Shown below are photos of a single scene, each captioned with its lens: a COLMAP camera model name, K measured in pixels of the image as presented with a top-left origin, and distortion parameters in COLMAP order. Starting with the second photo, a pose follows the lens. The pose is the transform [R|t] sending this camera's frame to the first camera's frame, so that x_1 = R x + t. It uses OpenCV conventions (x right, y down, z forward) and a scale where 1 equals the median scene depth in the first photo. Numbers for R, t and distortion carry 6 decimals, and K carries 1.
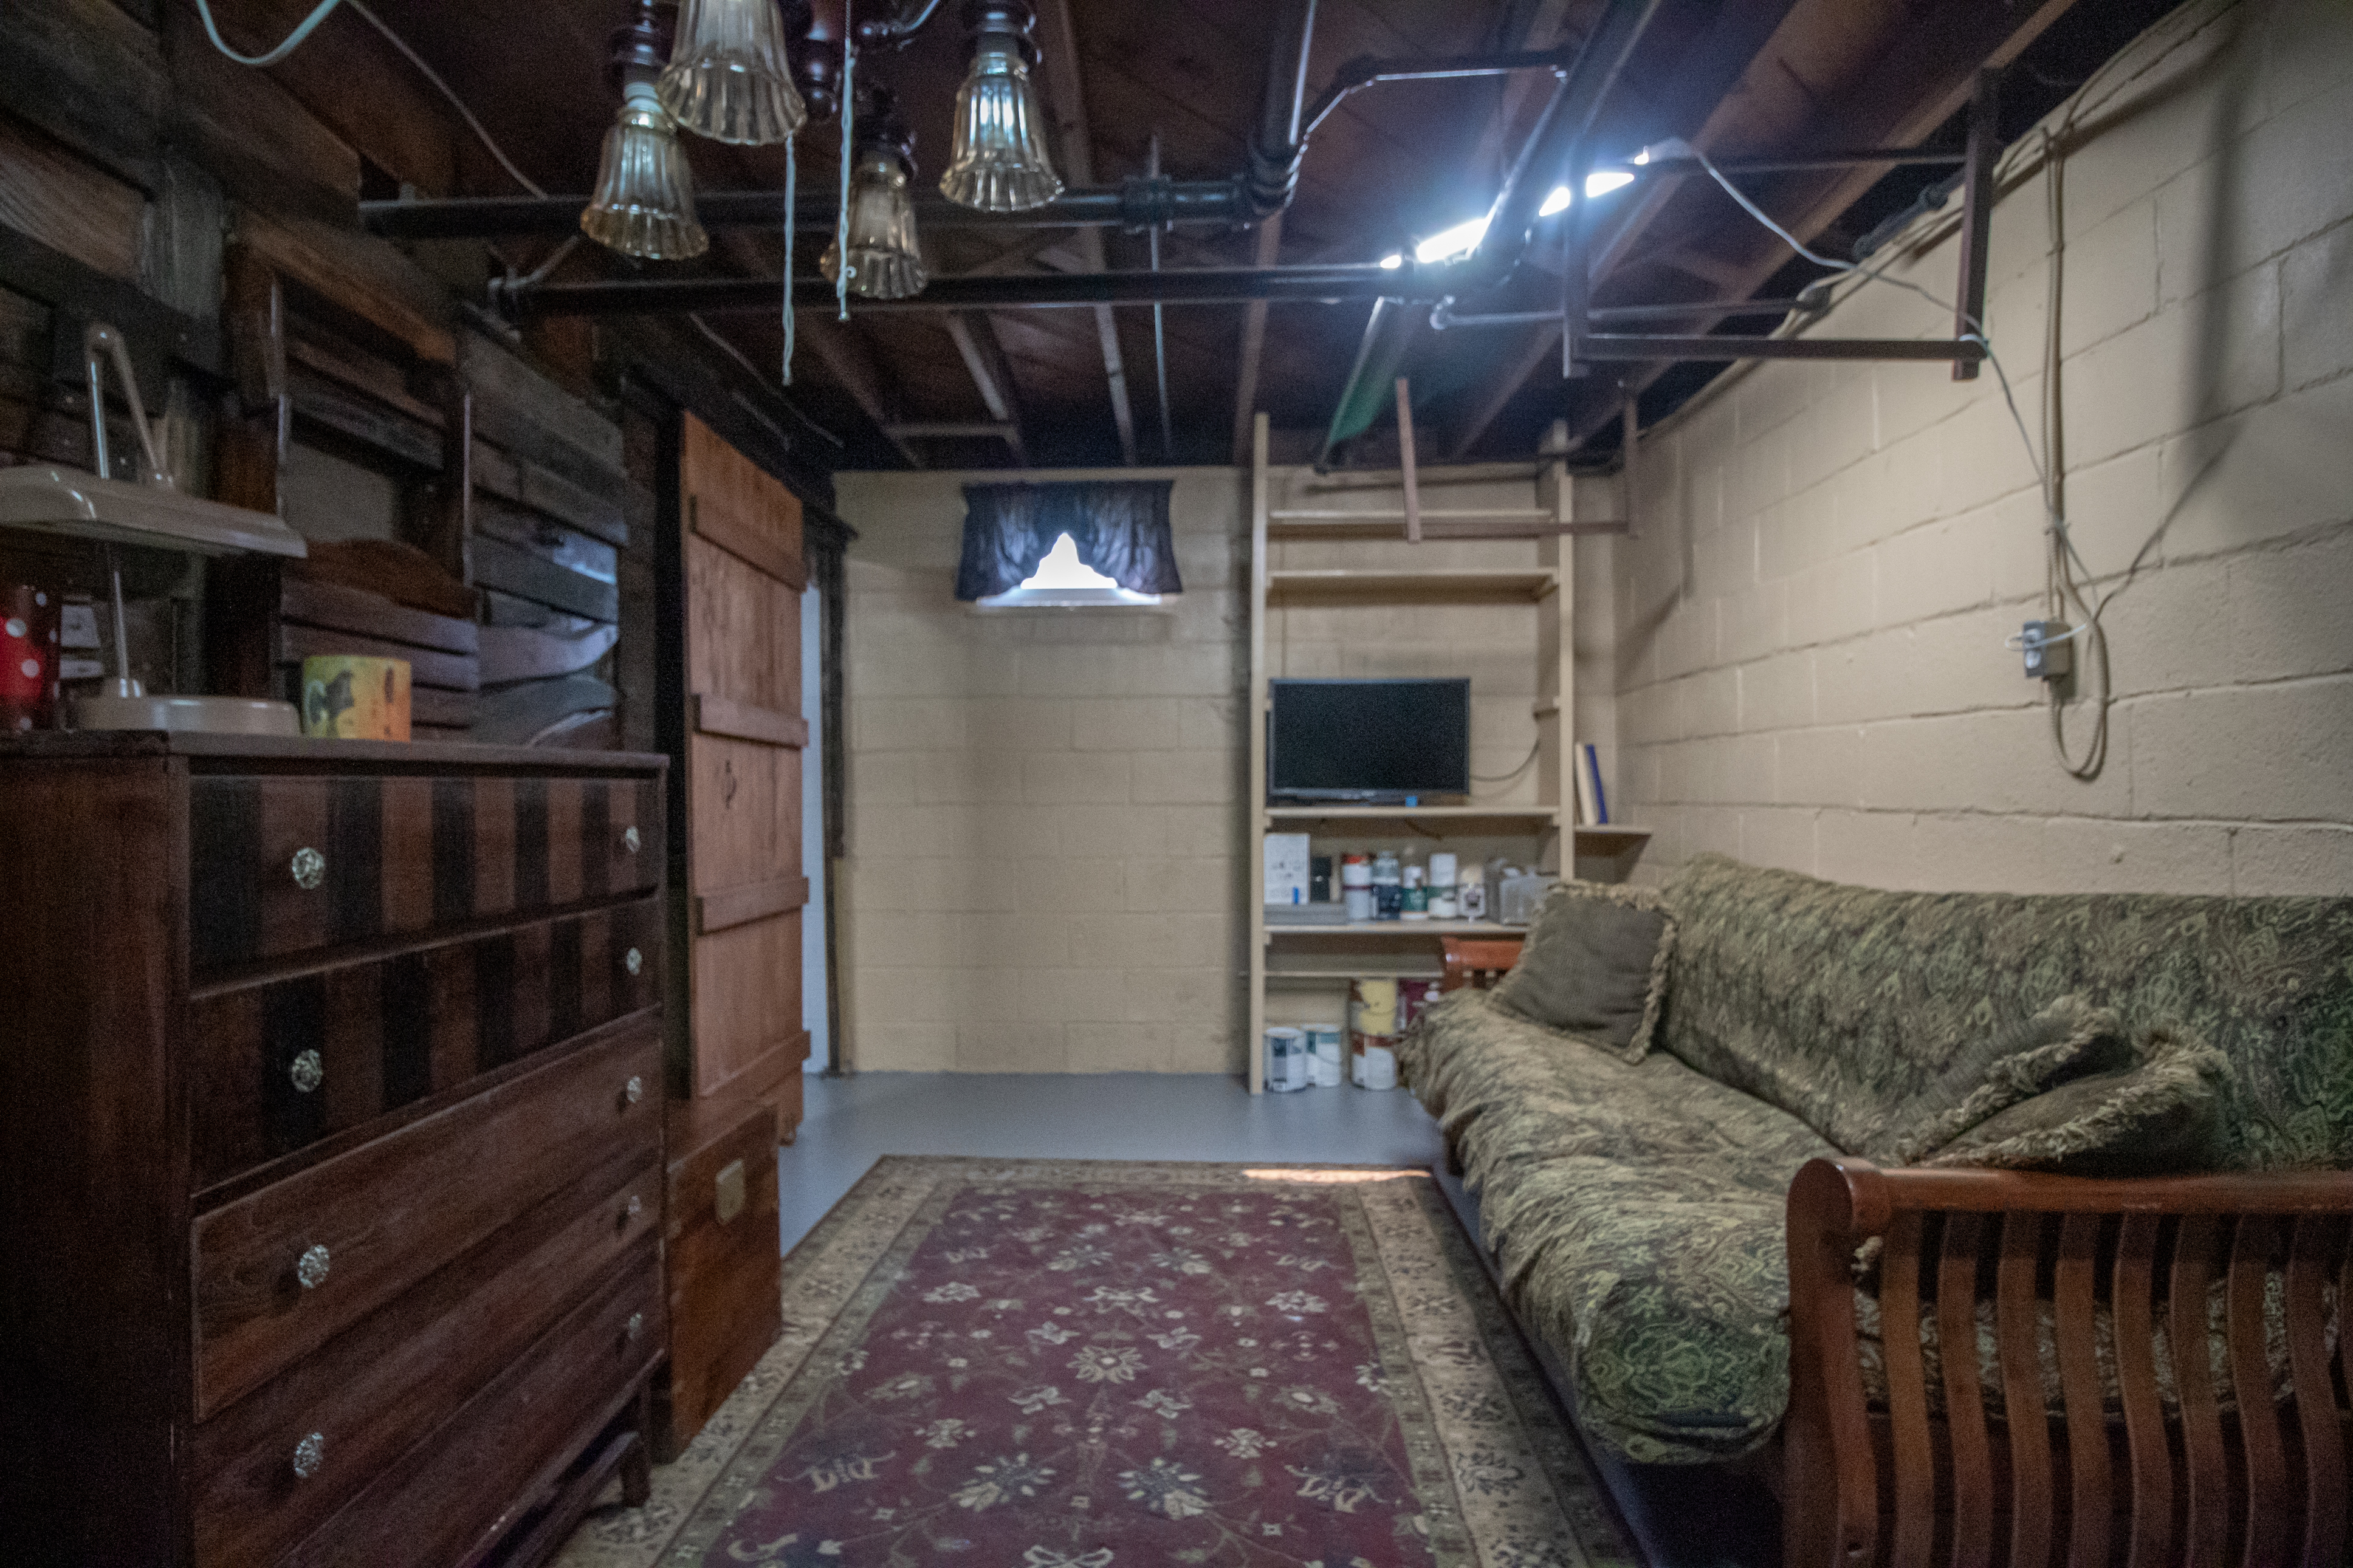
lens RADIAL K [[1240.9, 0, 1157.5], [0, 1240.9, 782.3], [0, 0, 1]] dist [-0.001149, -0.013823]
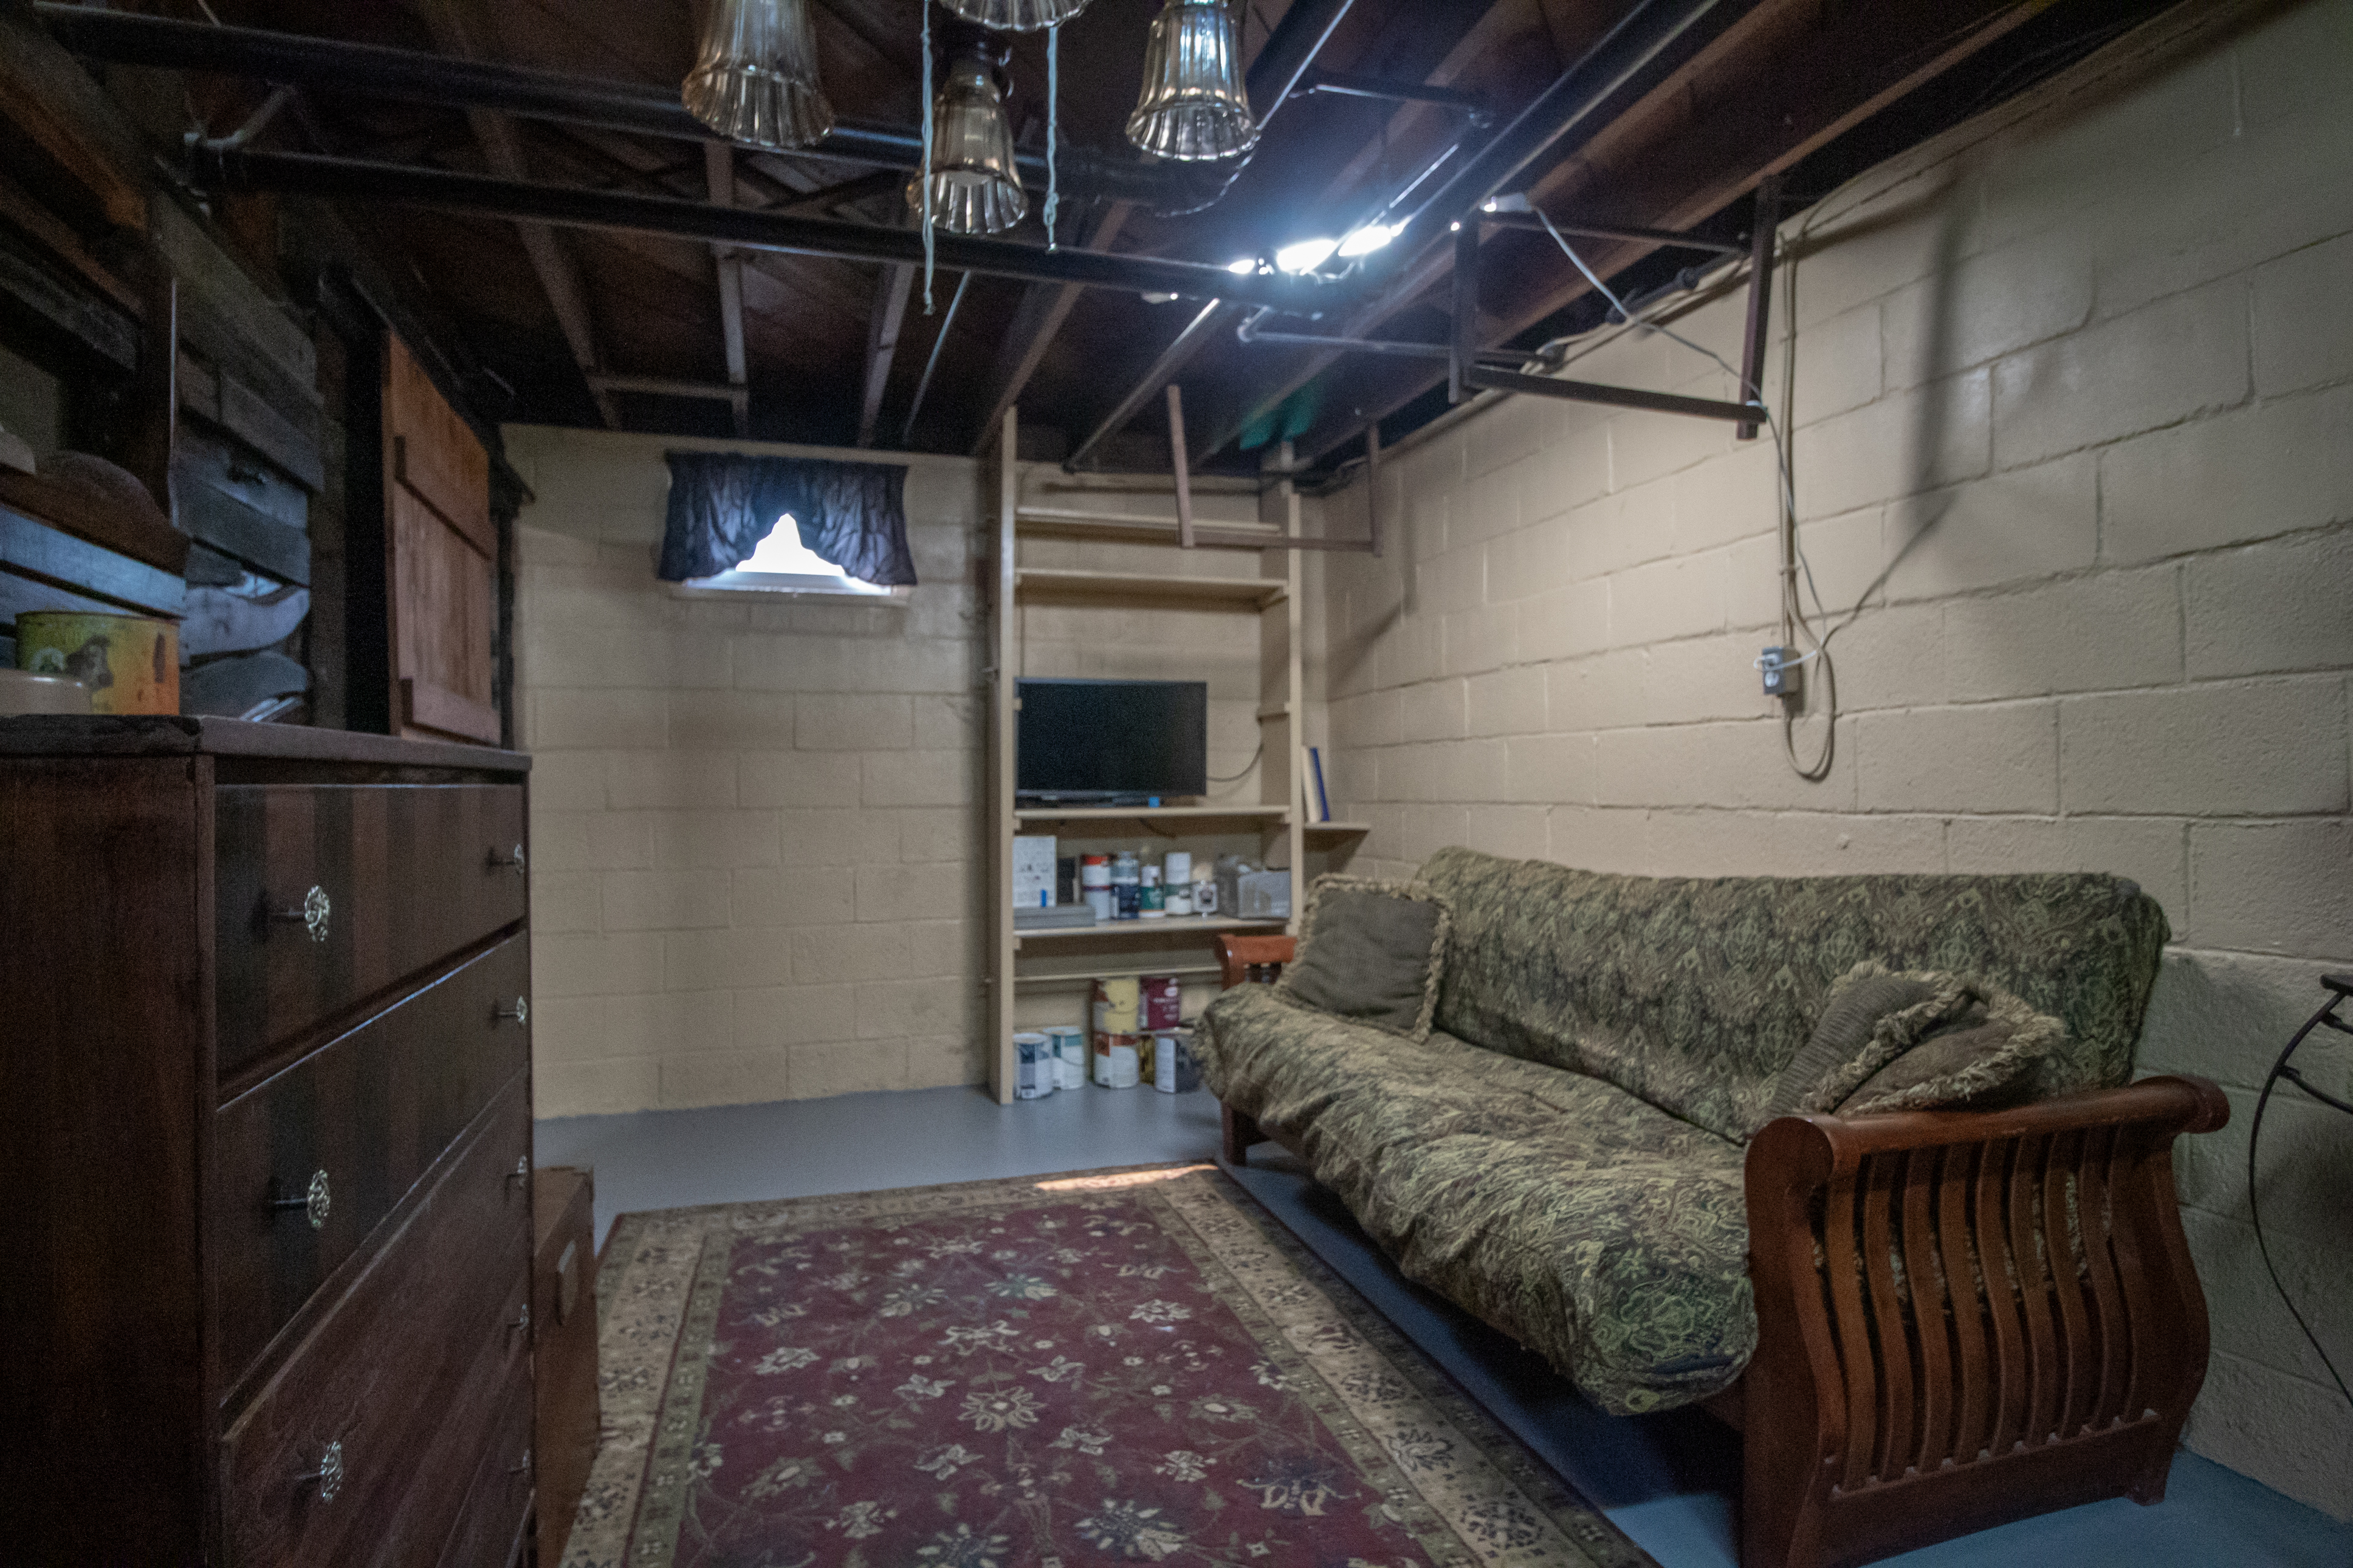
lens RADIAL K [[1230.0, 0, 1186.0], [0, 1230.0, 781.3], [0, 0, 1]] dist [0.000619, -0.015788]
pose [[0.938191, -0.002381, 0.346110, -0.216233], [0.002524, 0.999997, 0.000037, -0.002538], [-0.346109, 0.000839, 0.938194, 0.079904]]
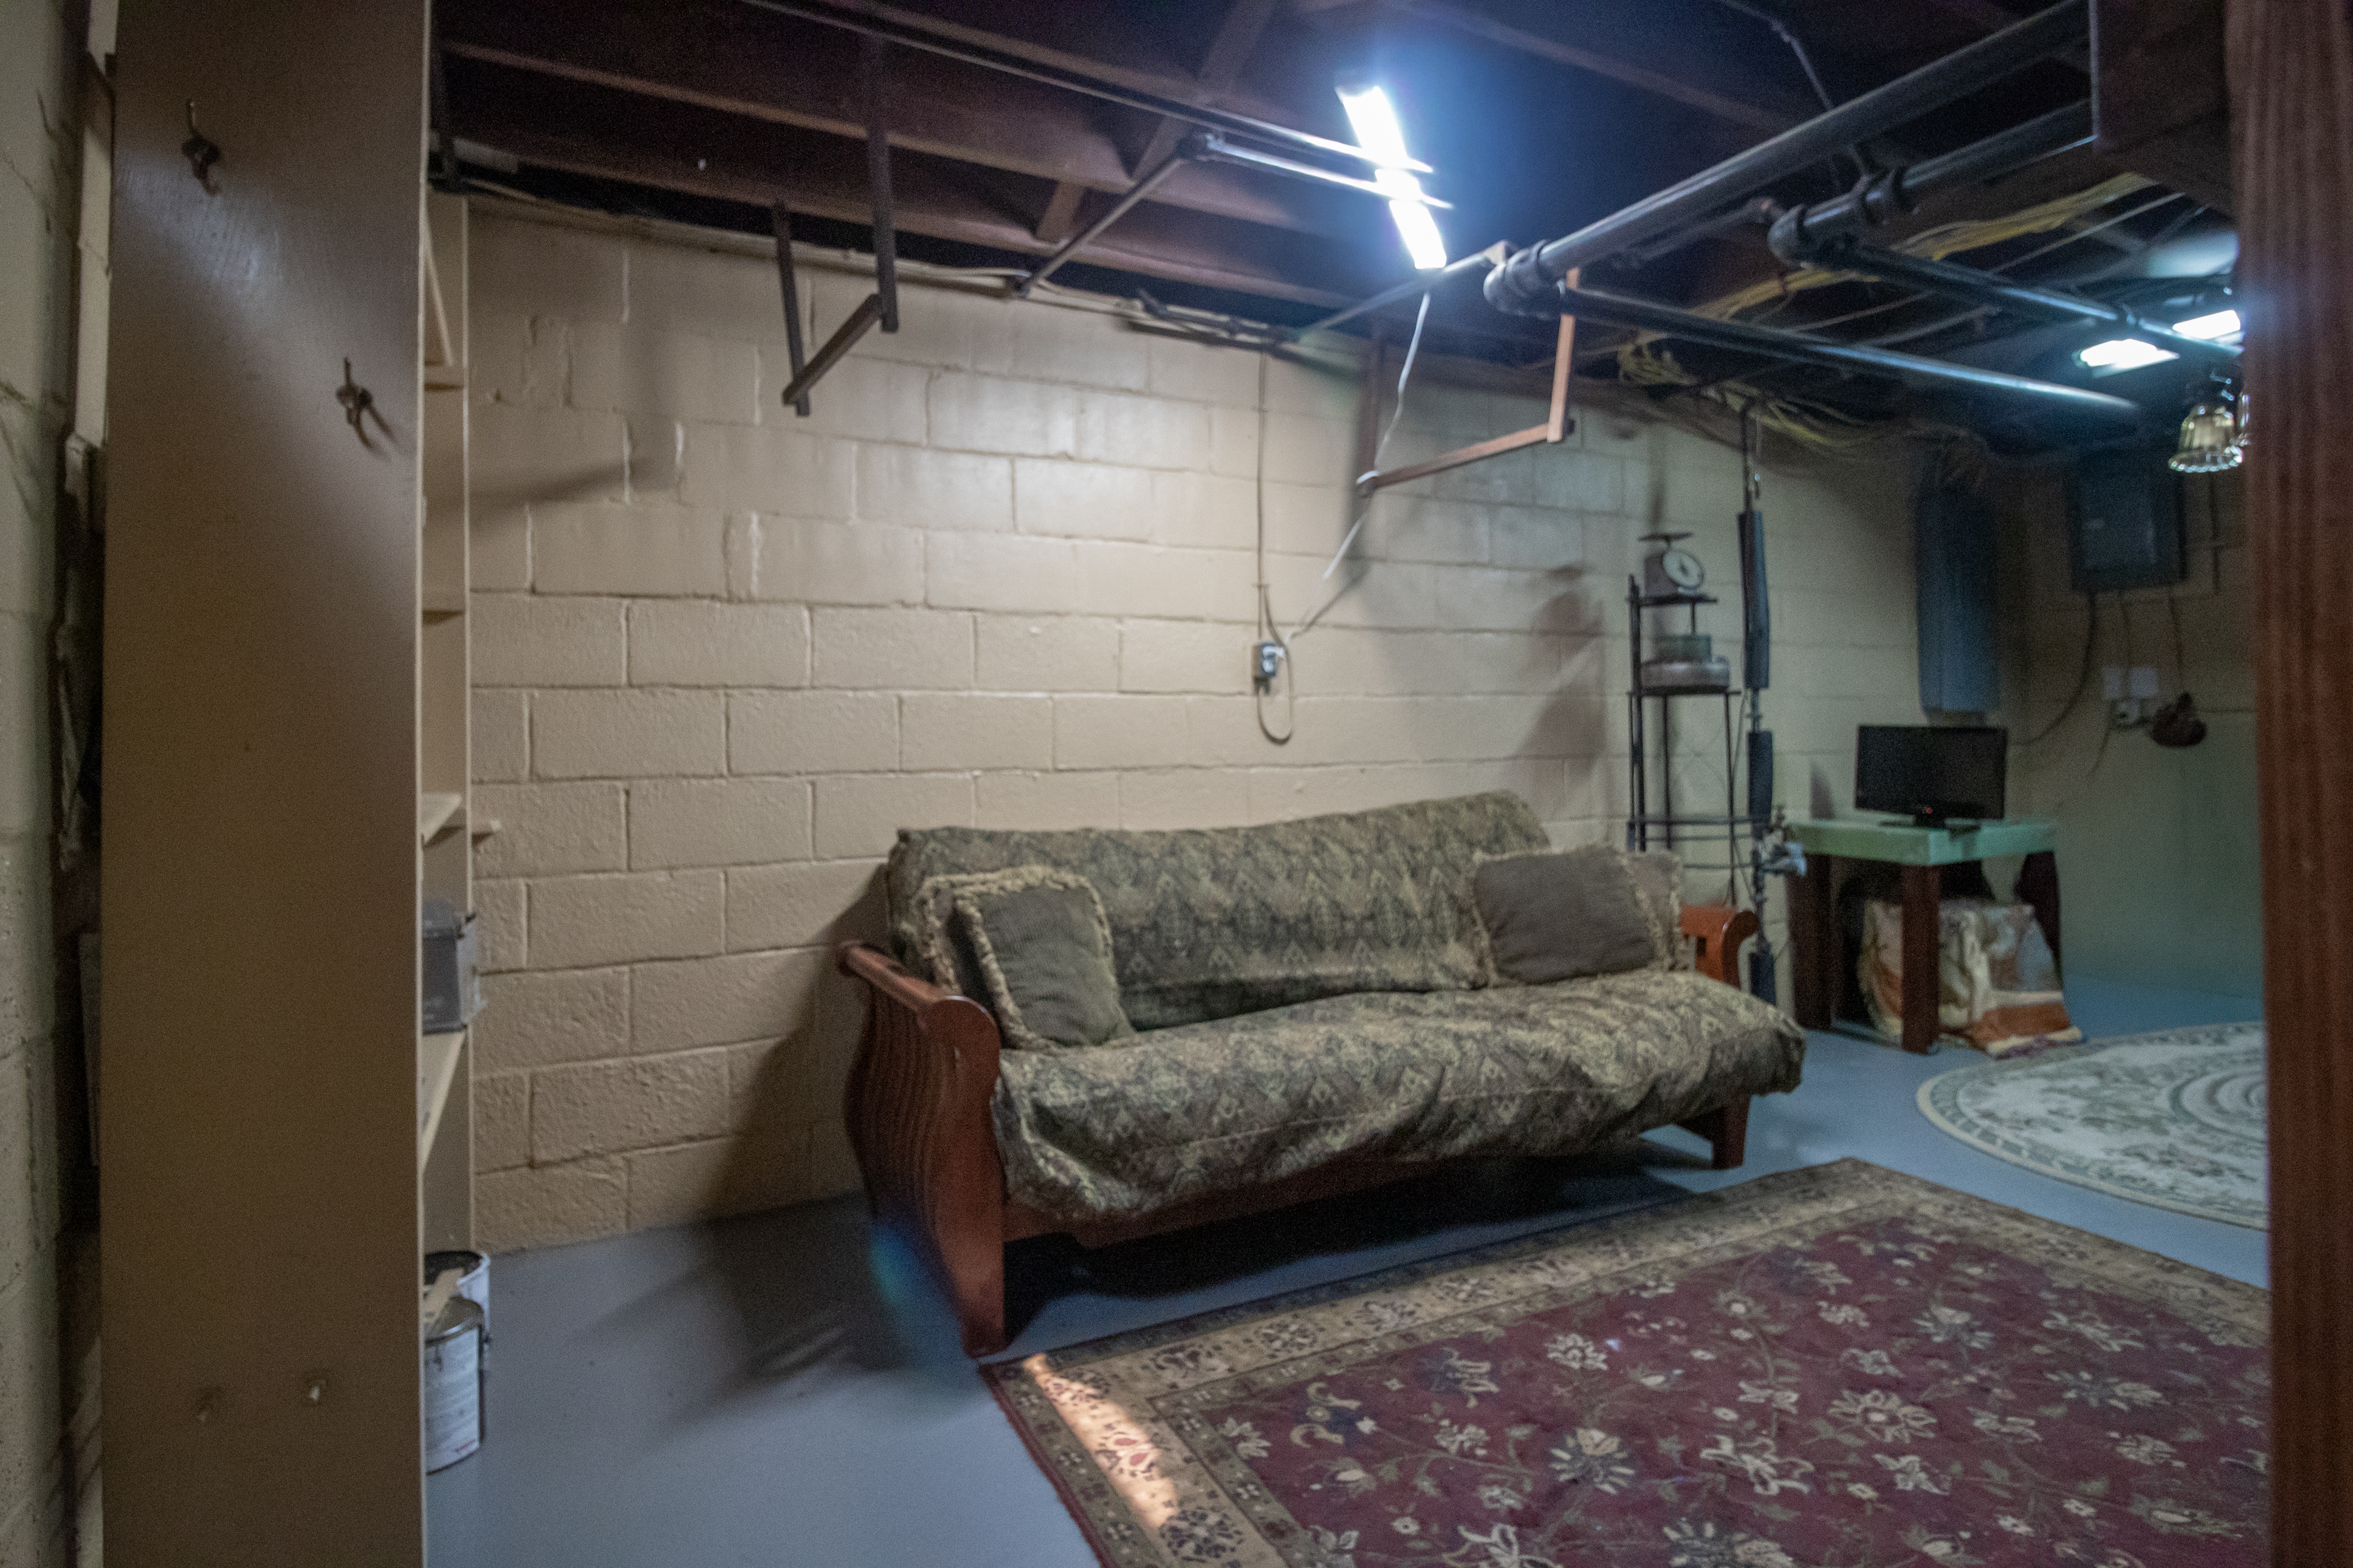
lens RADIAL K [[1213.2, 0, 1142.7], [0, 1213.2, 717.5], [0, 0, 1]] dist [0.003494, -0.010796]
pose [[-0.485431, 0.025915, 0.873891, -0.508105], [0.004586, 0.999622, -0.027095, 0.005220], [-0.874263, -0.009145, -0.485366, 1.759641]]
